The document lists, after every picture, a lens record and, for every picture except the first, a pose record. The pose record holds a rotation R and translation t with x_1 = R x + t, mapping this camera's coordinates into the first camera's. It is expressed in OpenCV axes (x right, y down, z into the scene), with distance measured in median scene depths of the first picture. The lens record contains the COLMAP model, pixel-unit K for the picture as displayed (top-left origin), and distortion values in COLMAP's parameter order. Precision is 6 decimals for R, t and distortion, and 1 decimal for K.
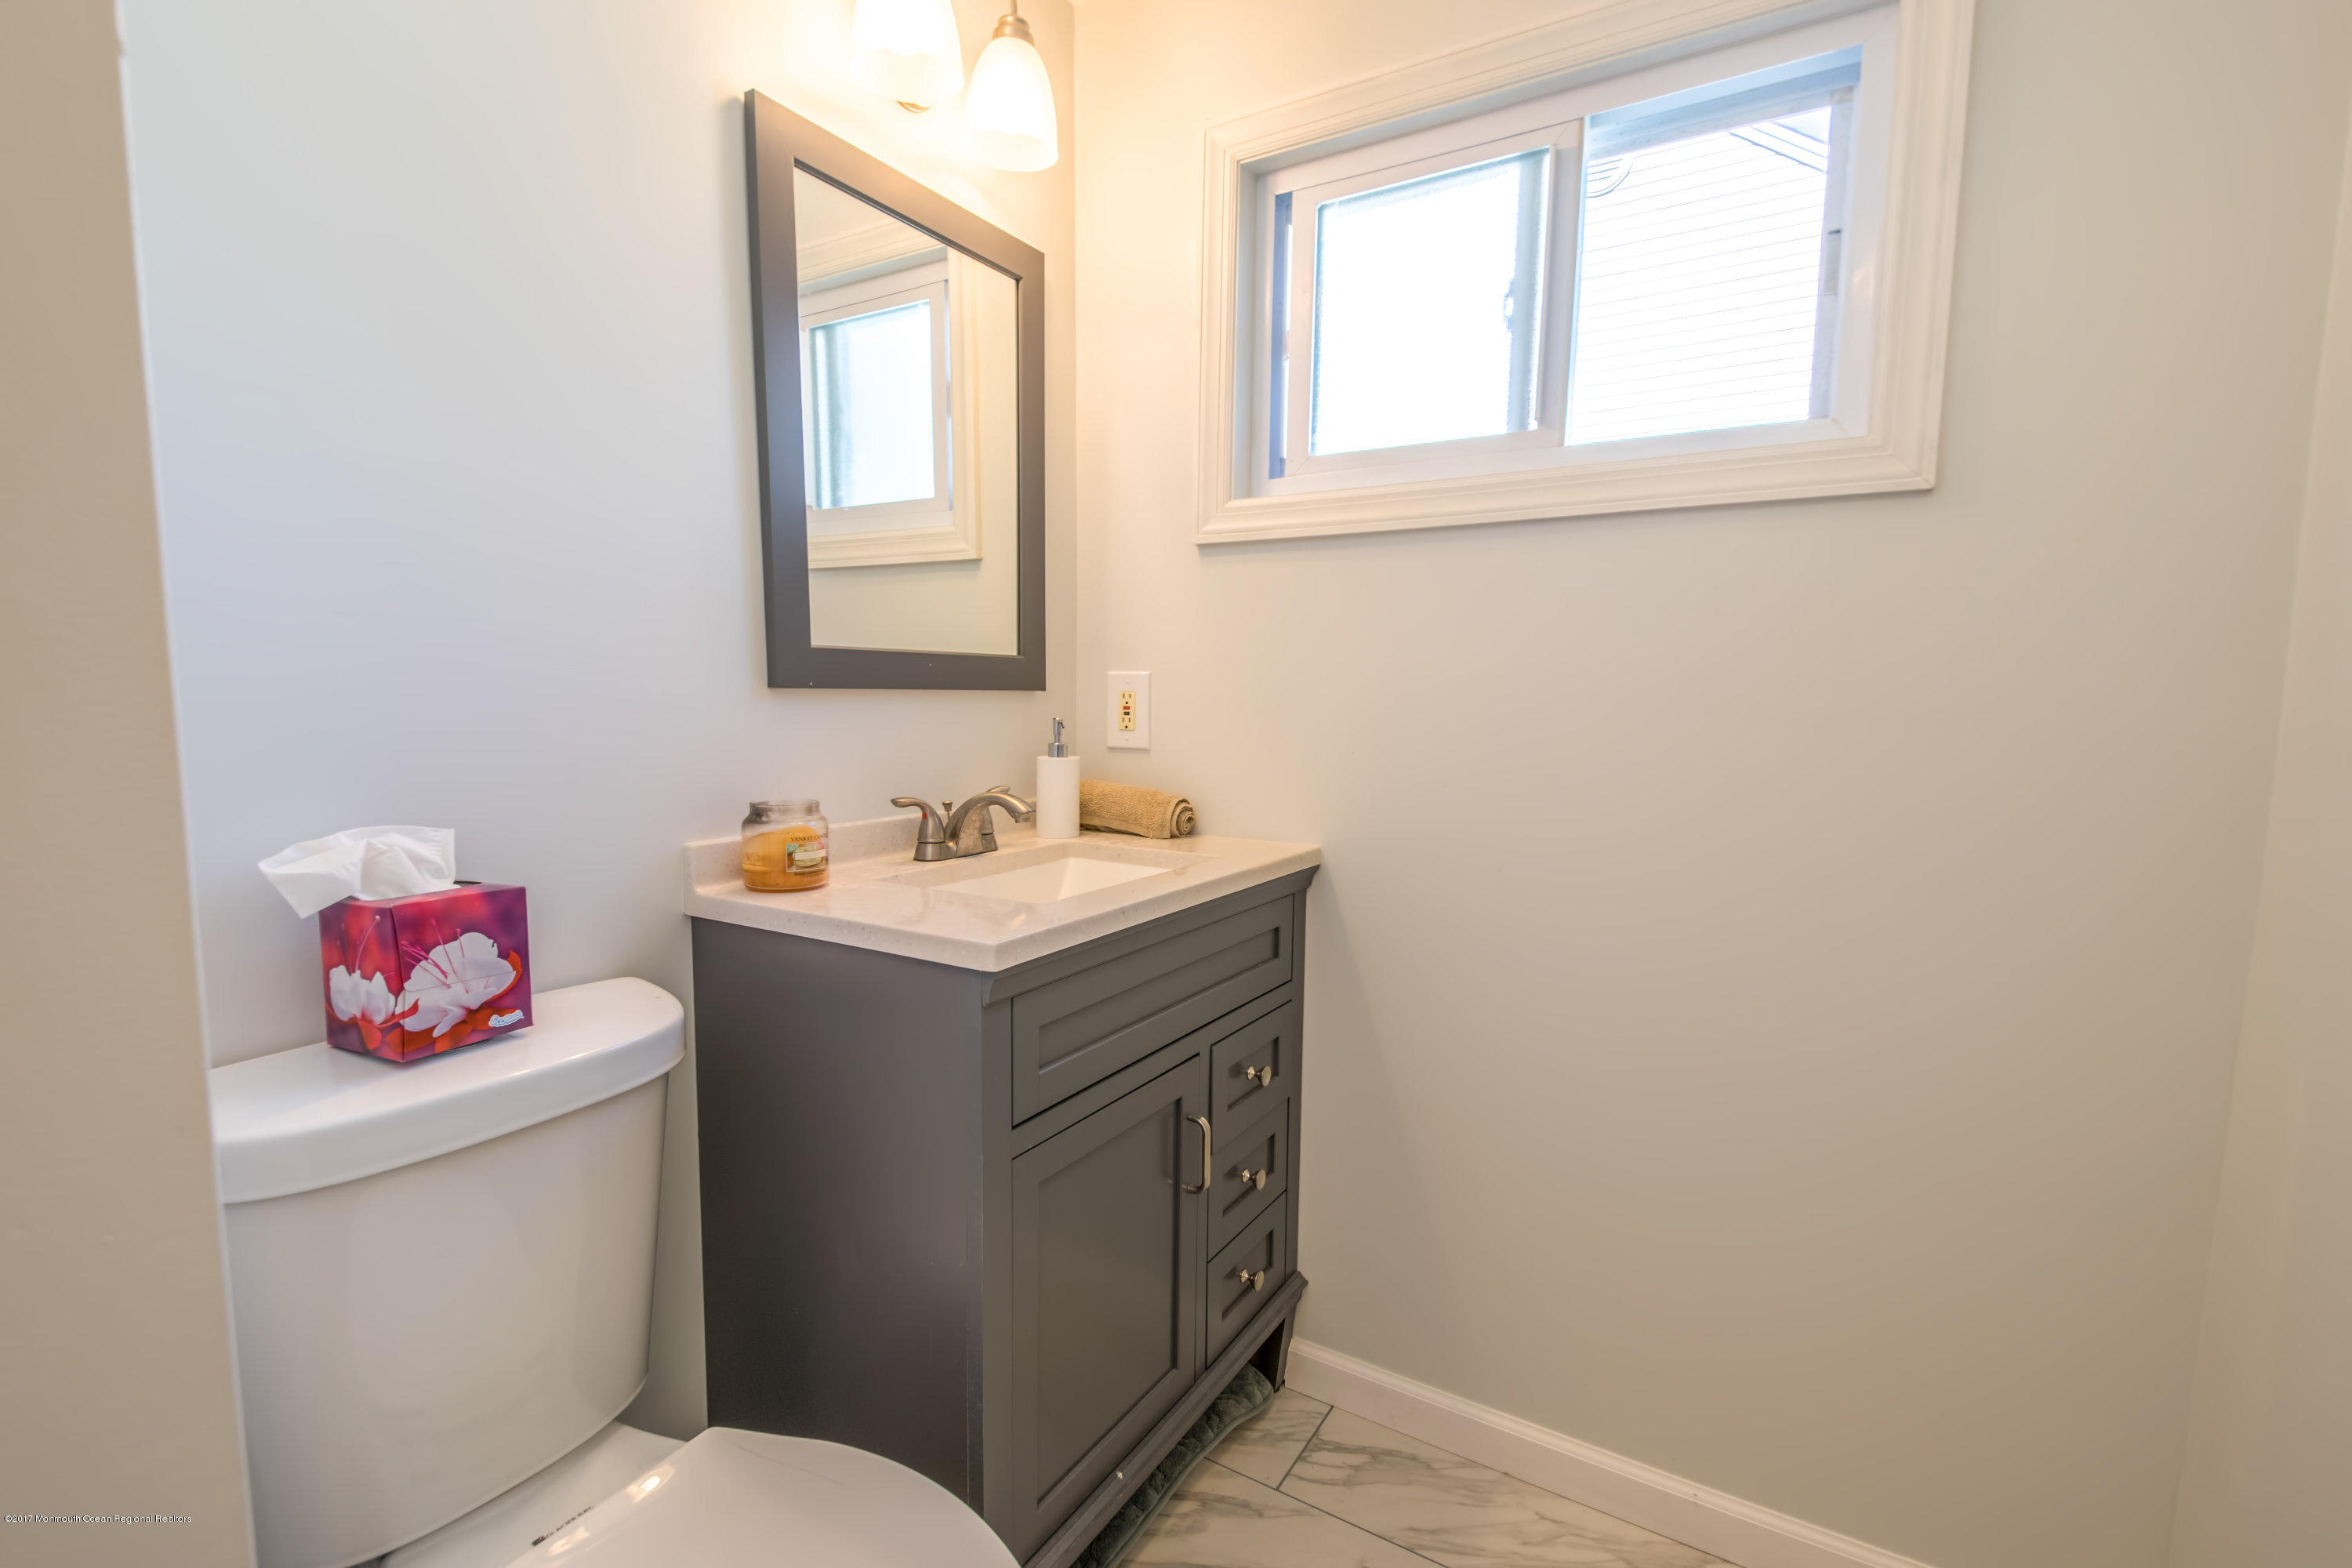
lens RADIAL K [[1040.3, 0, 1183.3], [0, 1040.3, 793.0], [0, 0, 1]] dist [0.025848, -0.017277]
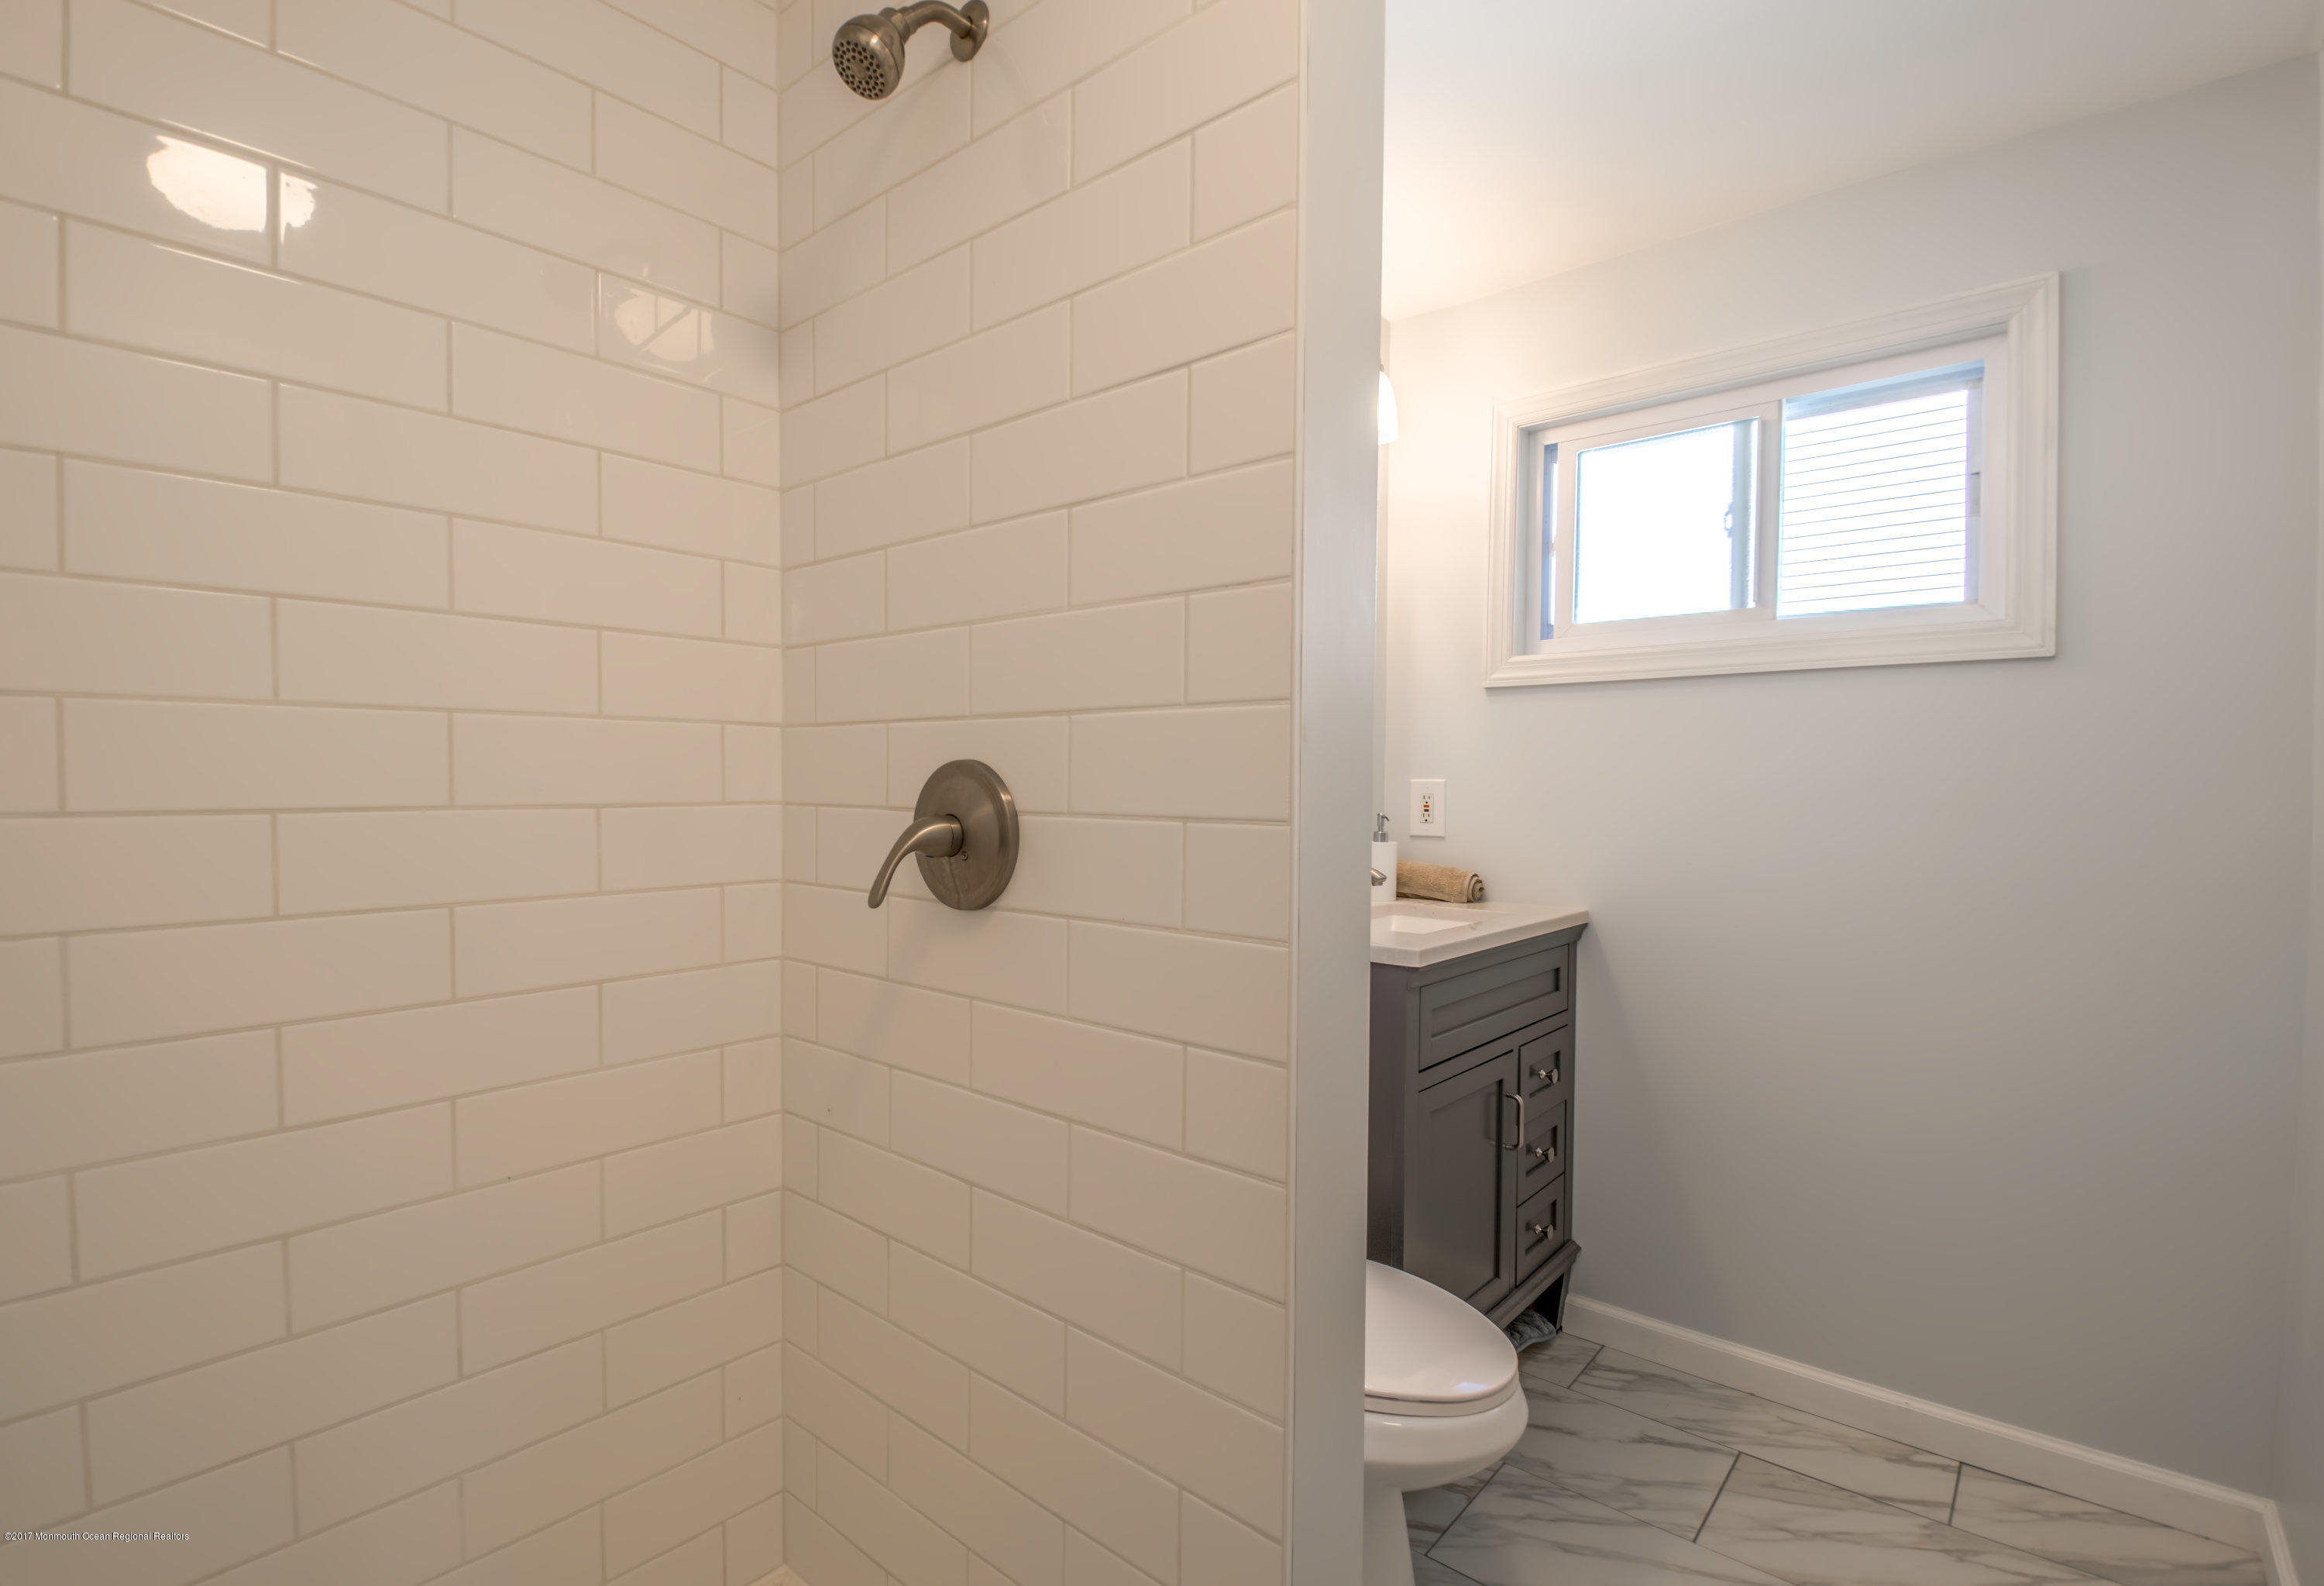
lens RADIAL K [[1073.4, 0, 1126.5], [0, 1073.4, 799.6], [0, 0, 1]] dist [0.013359, -0.028924]
pose [[0.983885, -0.001242, -0.178797, -0.213193], [-0.014008, 0.996367, -0.084002, 0.036296], [0.178252, 0.085152, 0.980293, -0.493236]]
